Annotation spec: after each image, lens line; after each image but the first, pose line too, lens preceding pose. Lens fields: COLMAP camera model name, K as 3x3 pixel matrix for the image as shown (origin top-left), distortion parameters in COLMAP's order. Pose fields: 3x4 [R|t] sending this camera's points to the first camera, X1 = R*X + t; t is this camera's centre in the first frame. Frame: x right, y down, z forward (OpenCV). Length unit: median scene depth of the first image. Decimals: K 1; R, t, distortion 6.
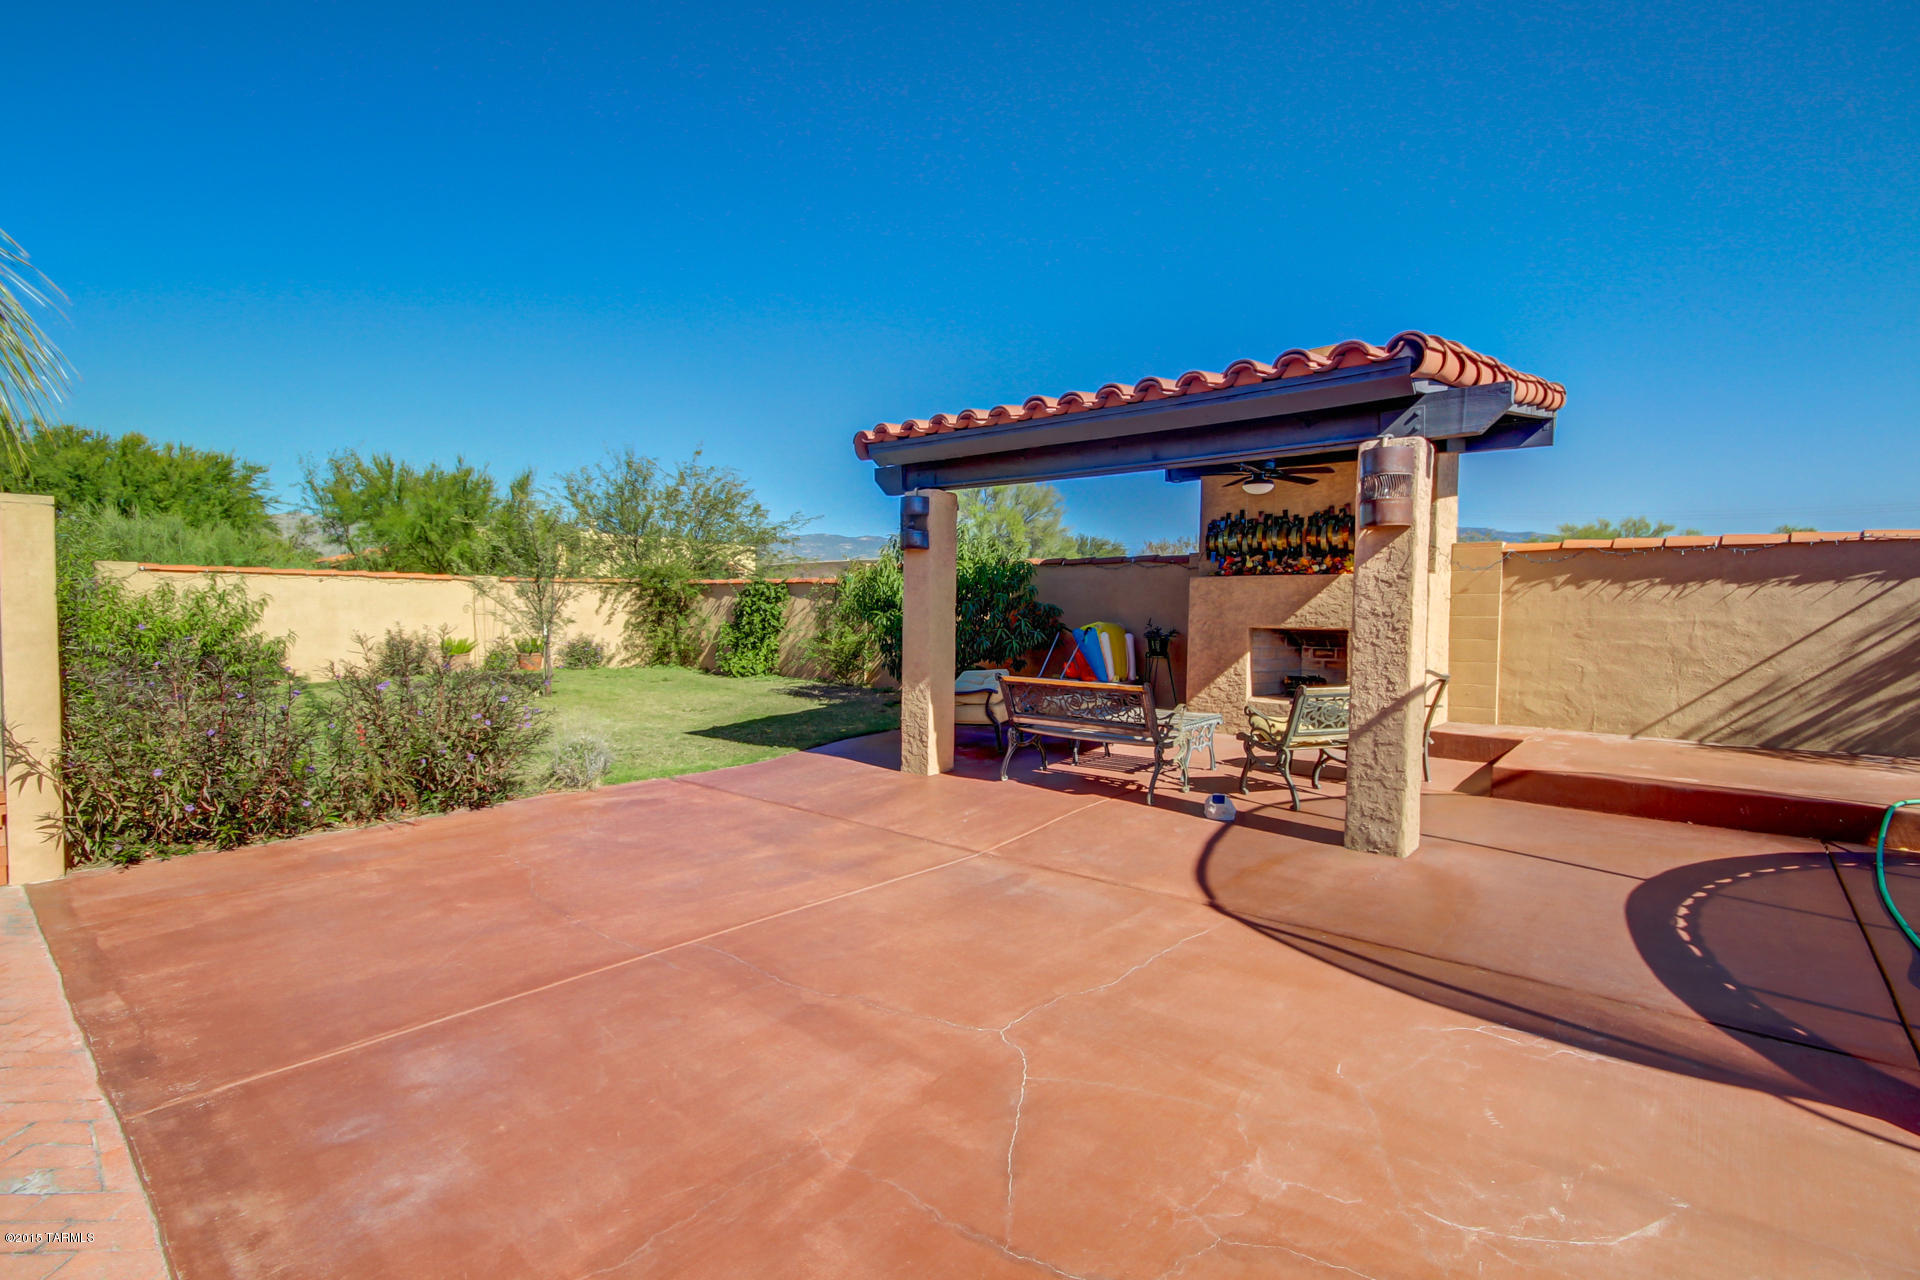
lens RADIAL K [[873.8, 0, 959.7], [0, 873.8, 644.9], [0, 0, 1]] dist [0.016011, 0.000027]
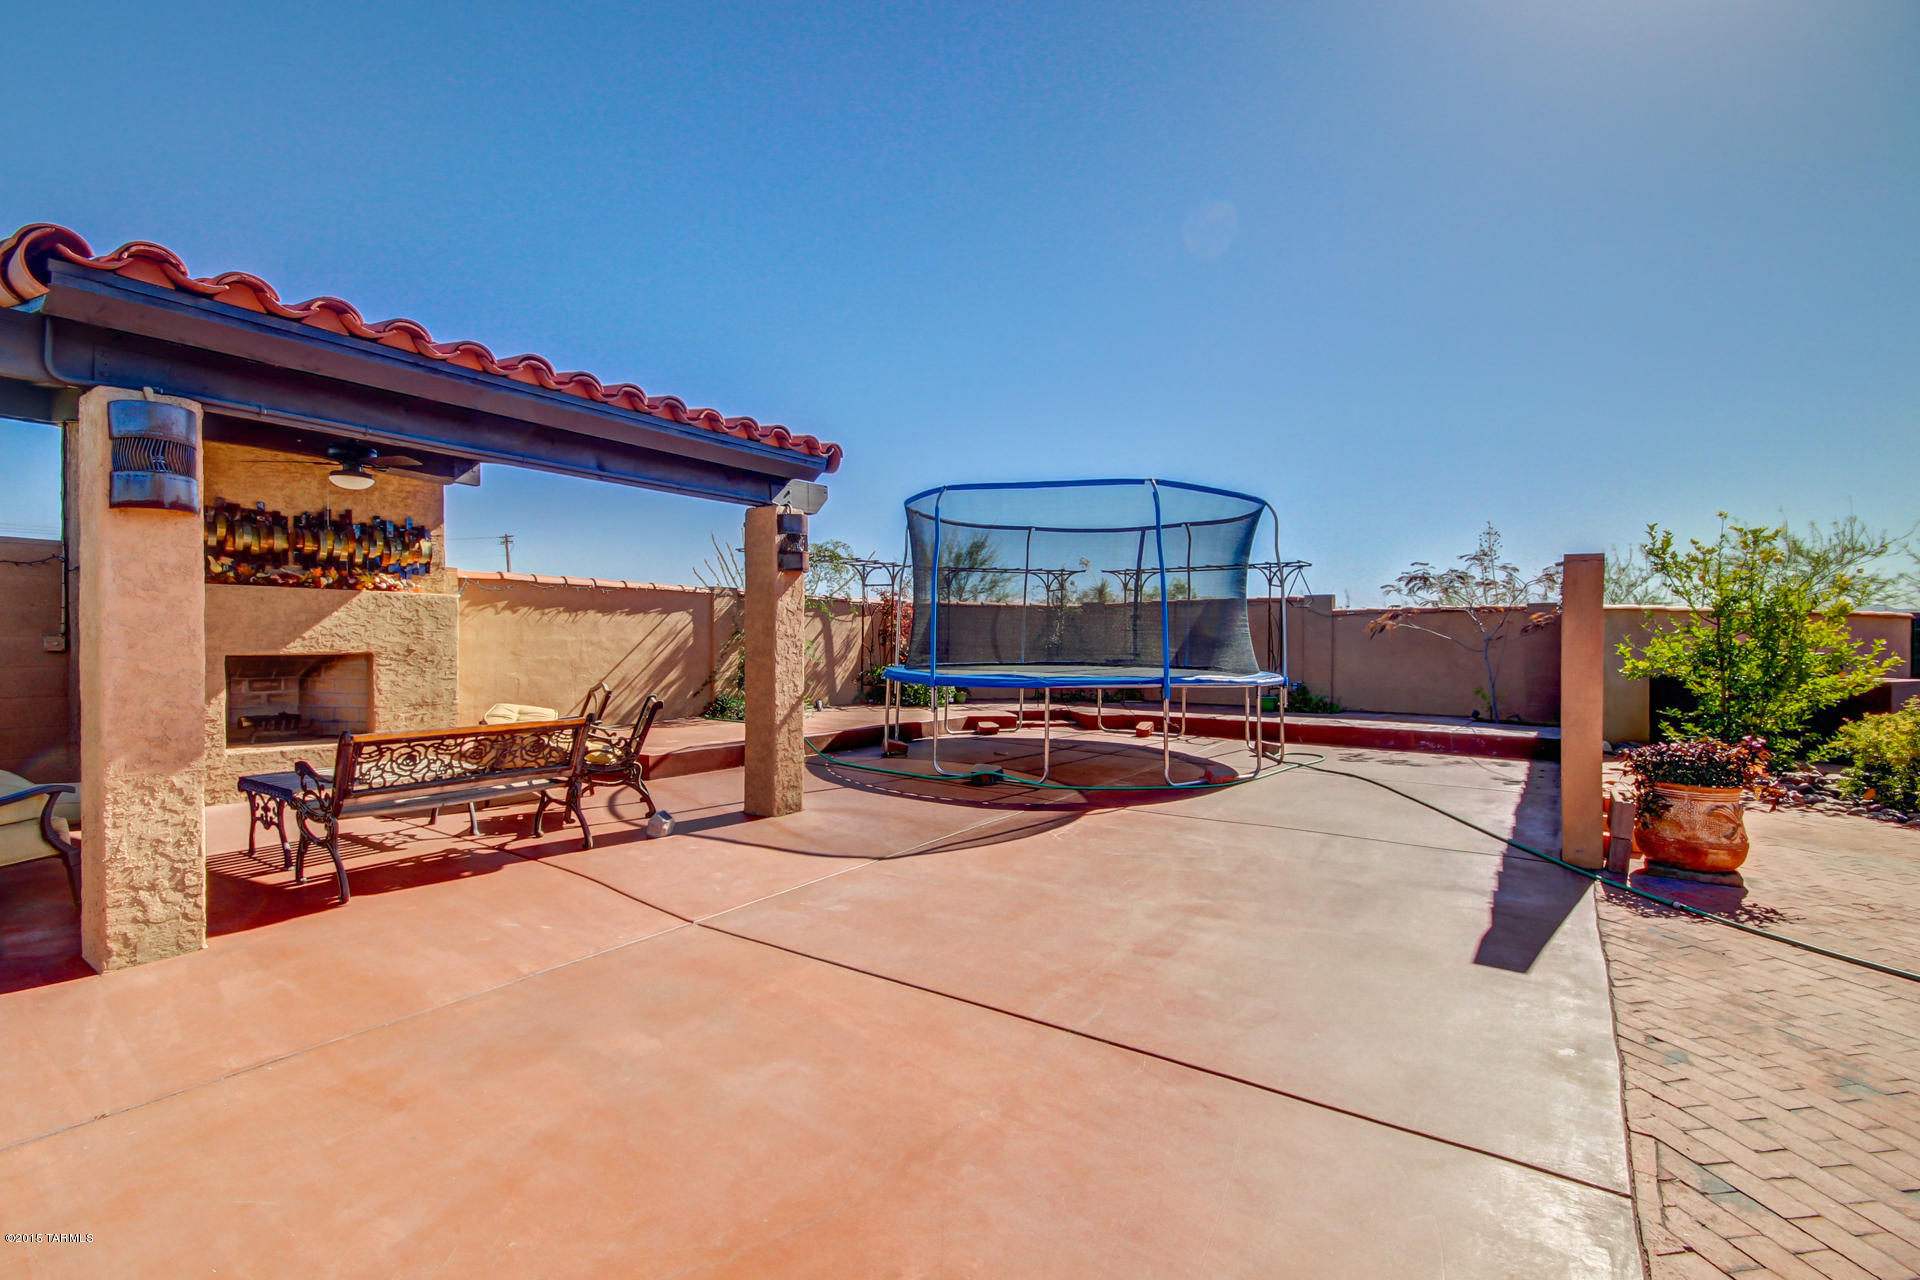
lens RADIAL K [[873.8, 0, 959.7], [0, 873.8, 644.9], [0, 0, 1]] dist [0.016011, 0.000027]
pose [[-0.103717, -0.015849, 0.994481, -0.560789], [0.037863, 0.999085, 0.019871, -0.023644], [-0.993886, 0.039715, -0.103022, 0.554629]]
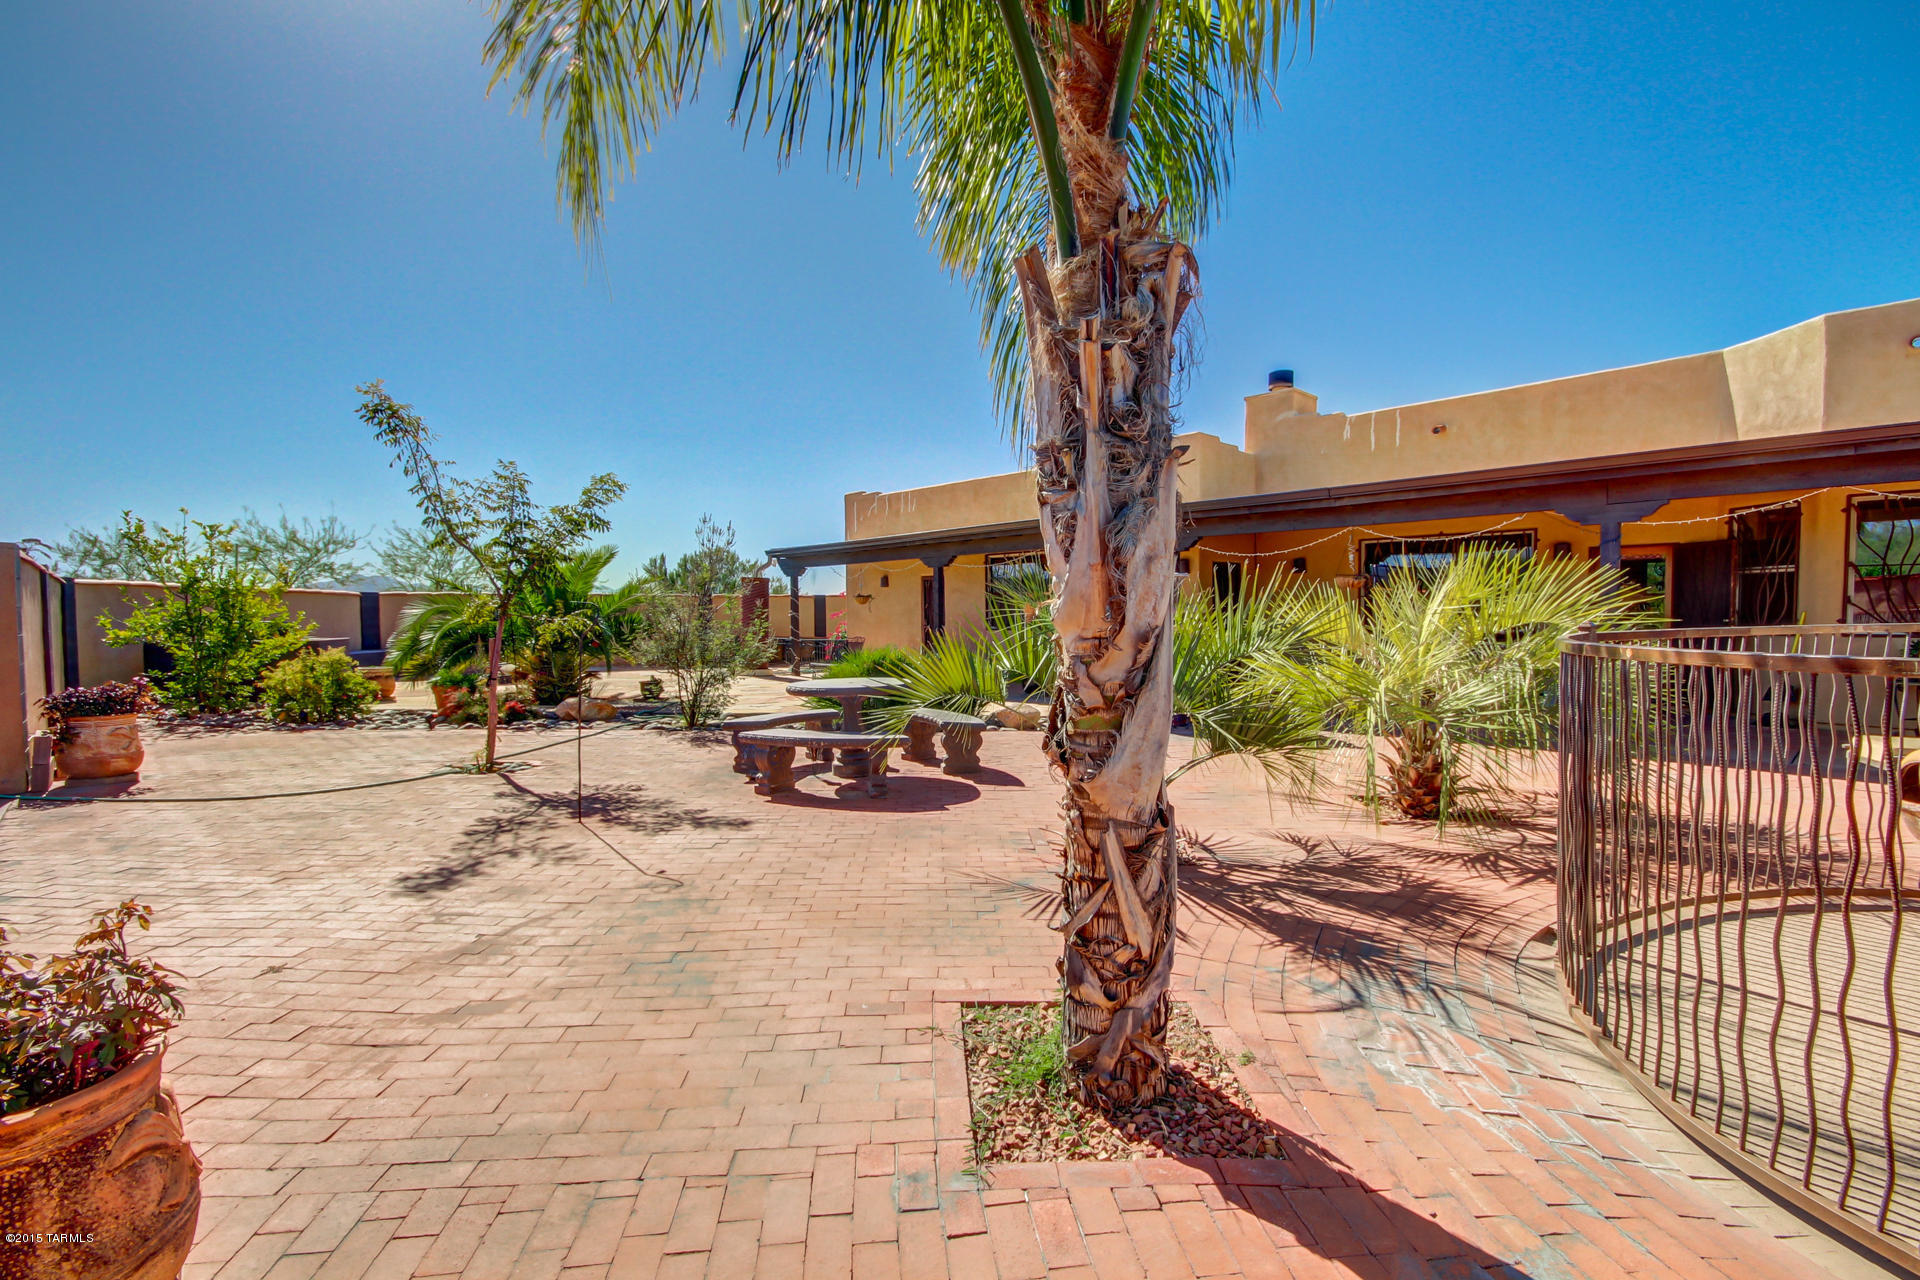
lens RADIAL K [[873.8, 0, 959.7], [0, 873.8, 644.9], [0, 0, 1]] dist [0.016011, 0.000027]
pose [[-0.993786, -0.006513, 0.111121, -0.848902], [0.002660, 0.996613, 0.082197, -0.029244], [-0.111280, 0.081982, -0.990402, 0.698728]]
